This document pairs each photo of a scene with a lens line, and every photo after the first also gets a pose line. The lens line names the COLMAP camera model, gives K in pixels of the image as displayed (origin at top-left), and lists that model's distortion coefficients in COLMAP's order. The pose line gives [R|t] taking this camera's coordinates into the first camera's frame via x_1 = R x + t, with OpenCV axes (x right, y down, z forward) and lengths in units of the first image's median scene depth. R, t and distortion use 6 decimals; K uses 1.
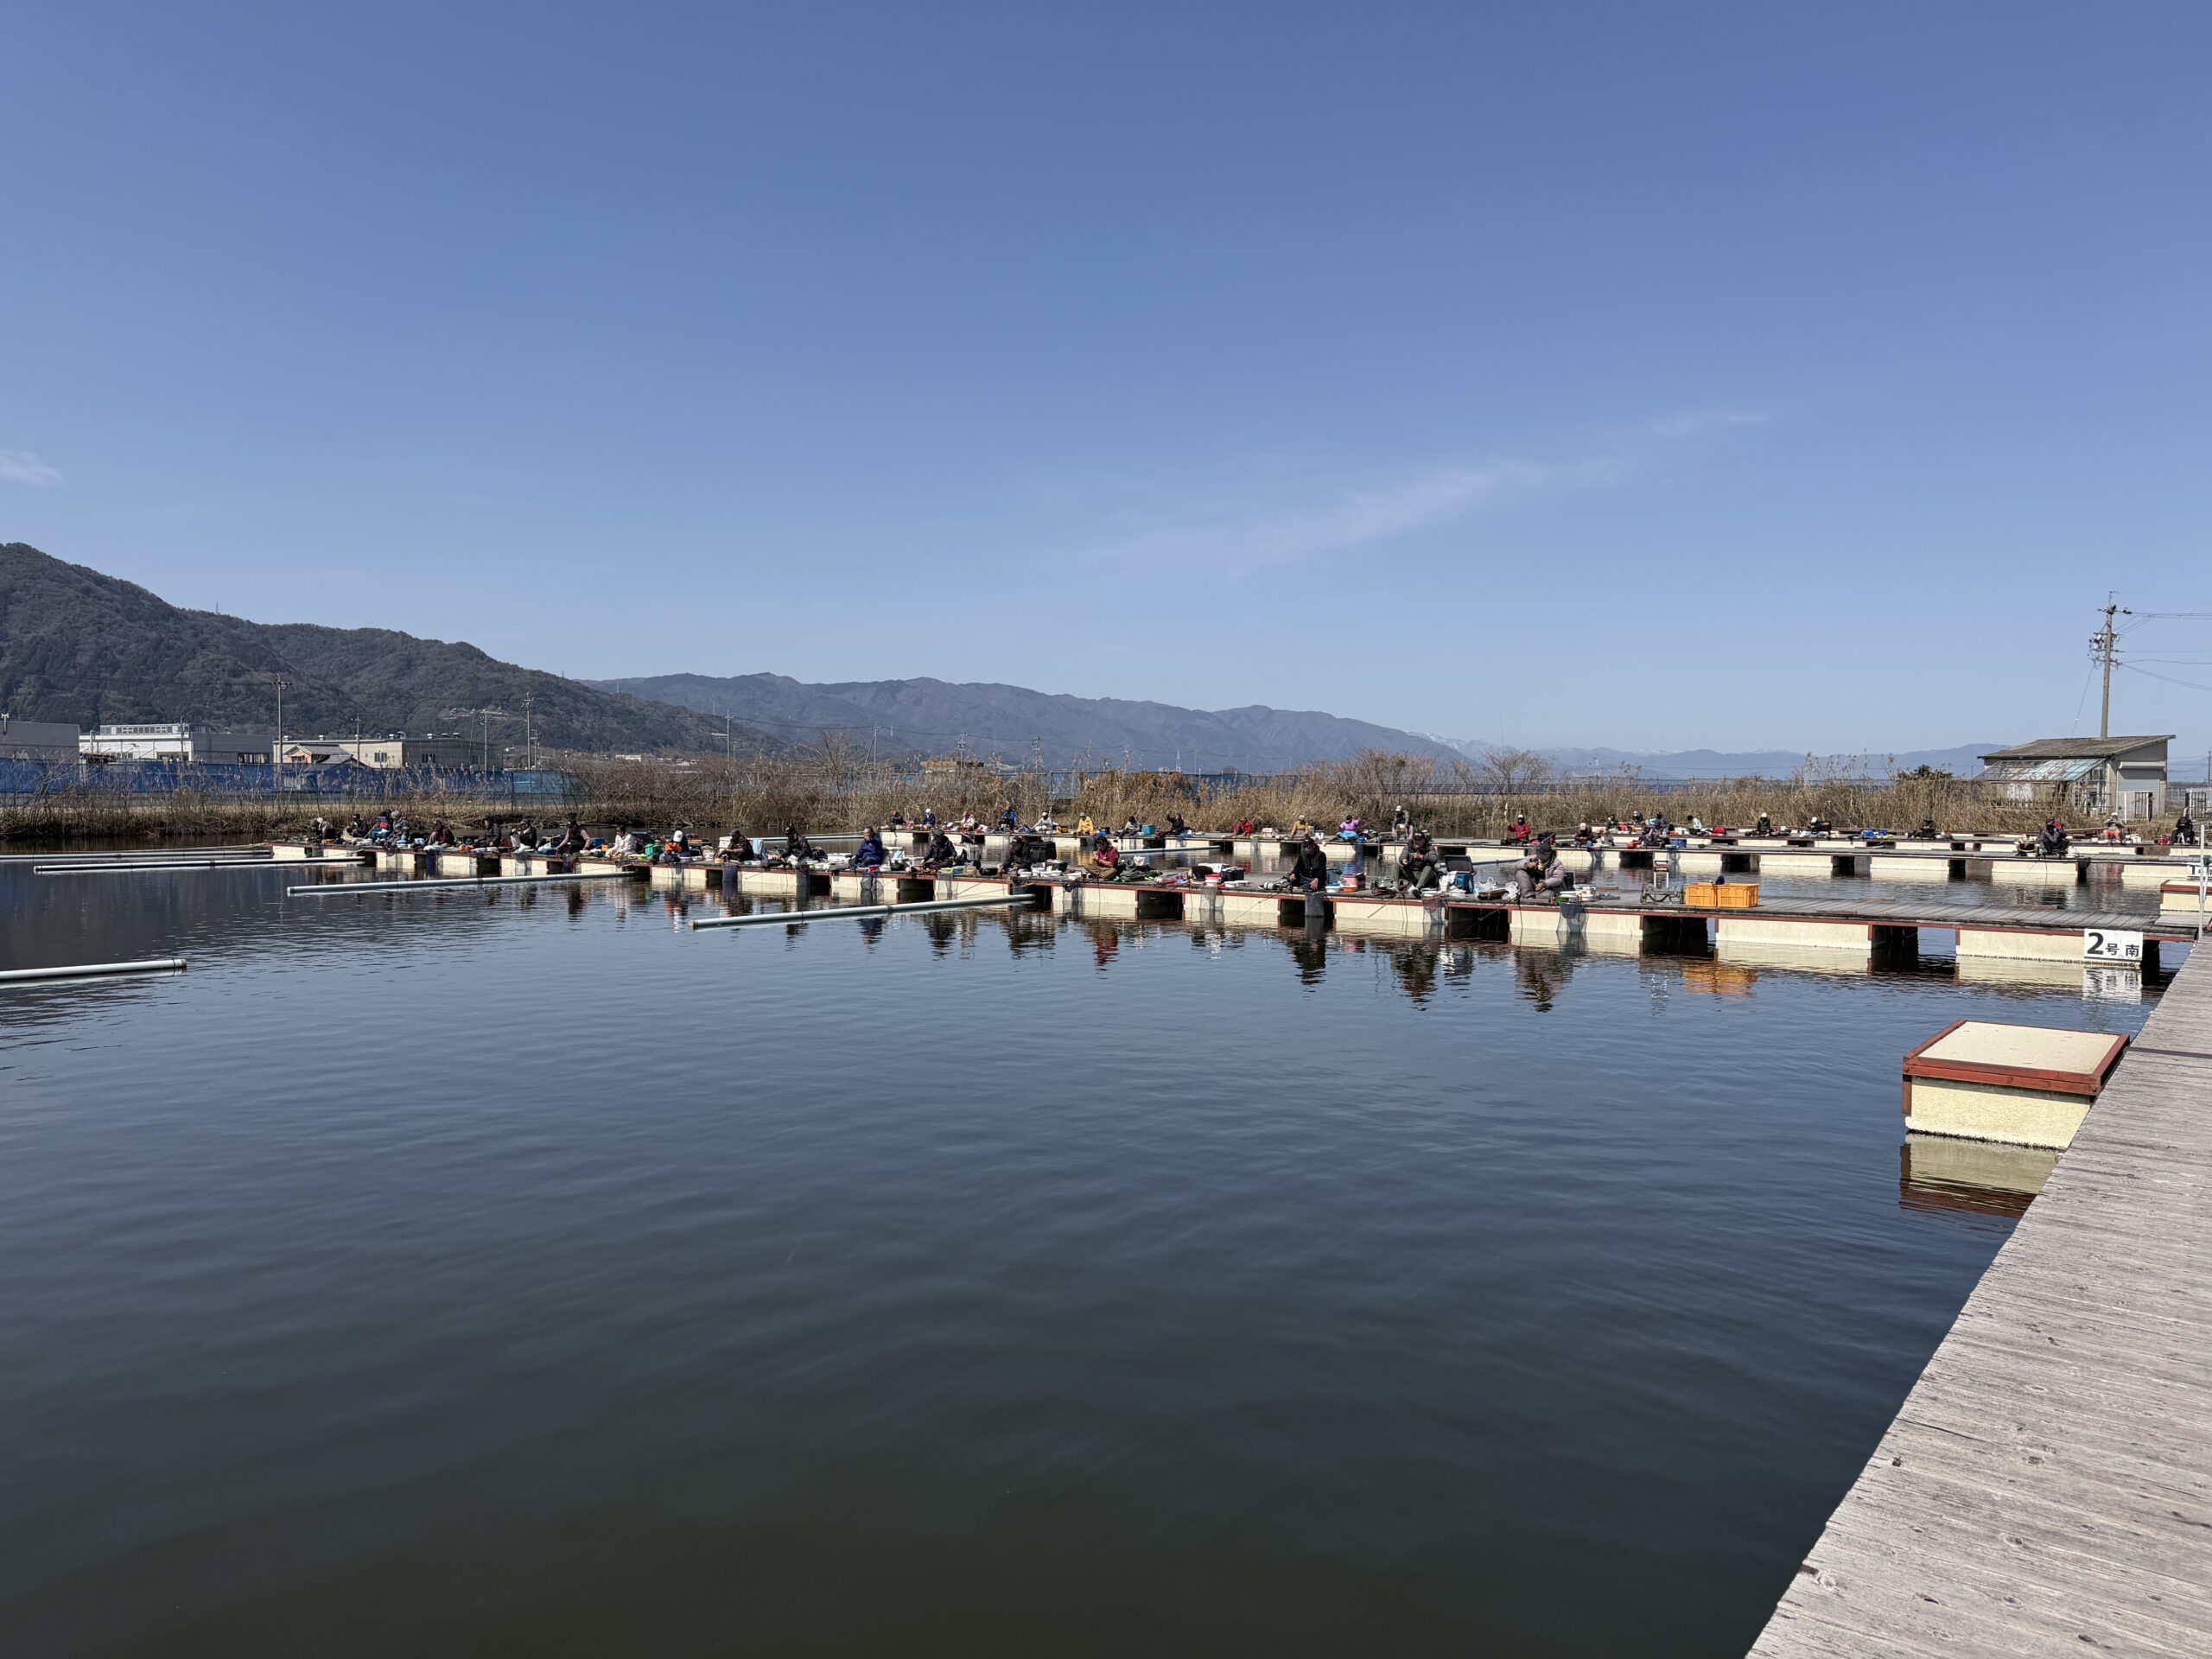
lens RADIAL K [[1562.6, 0, 1106.0], [0, 1562.6, 829.5], [0, 0, 1]] dist [0.143332, -0.216592]
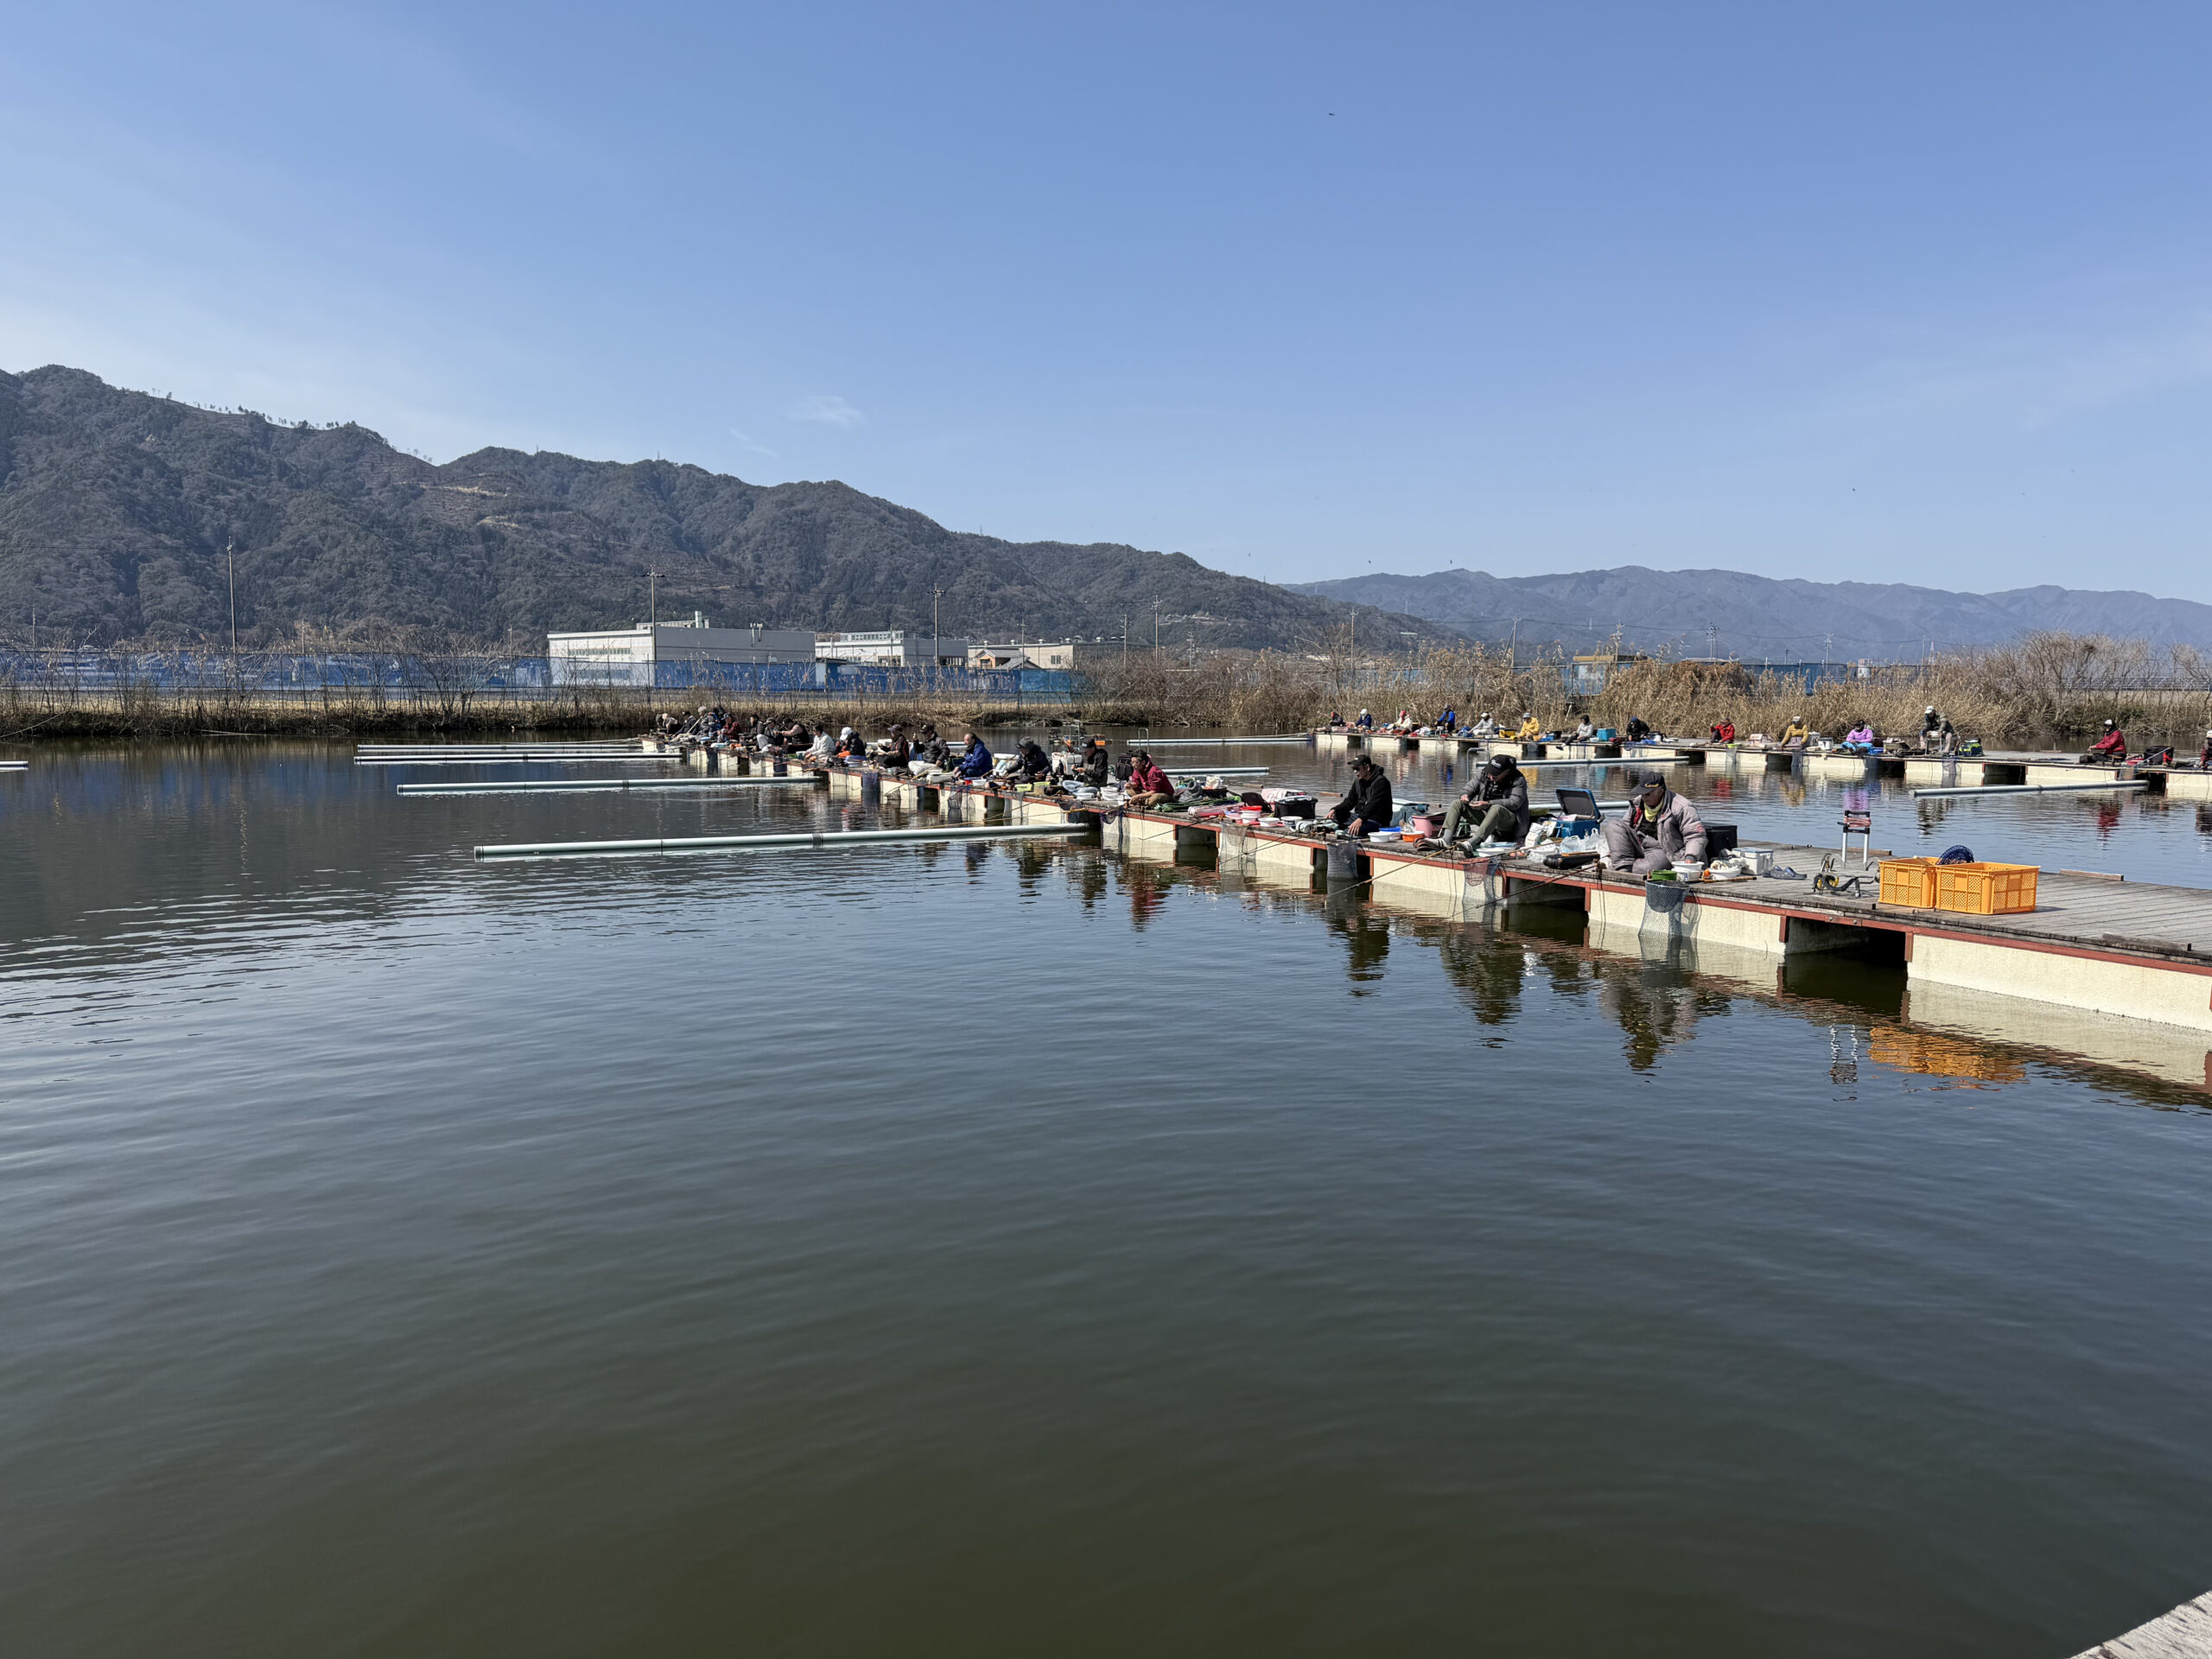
lens RADIAL K [[1562.6, 0, 1106.0], [0, 1562.6, 829.5], [0, 0, 1]] dist [0.143332, -0.216592]
pose [[0.908492, 0.037310, -0.416234, 0.085713], [-0.010606, 0.997744, 0.066286, -0.001549], [0.417768, -0.055806, 0.906838, 0.105314]]
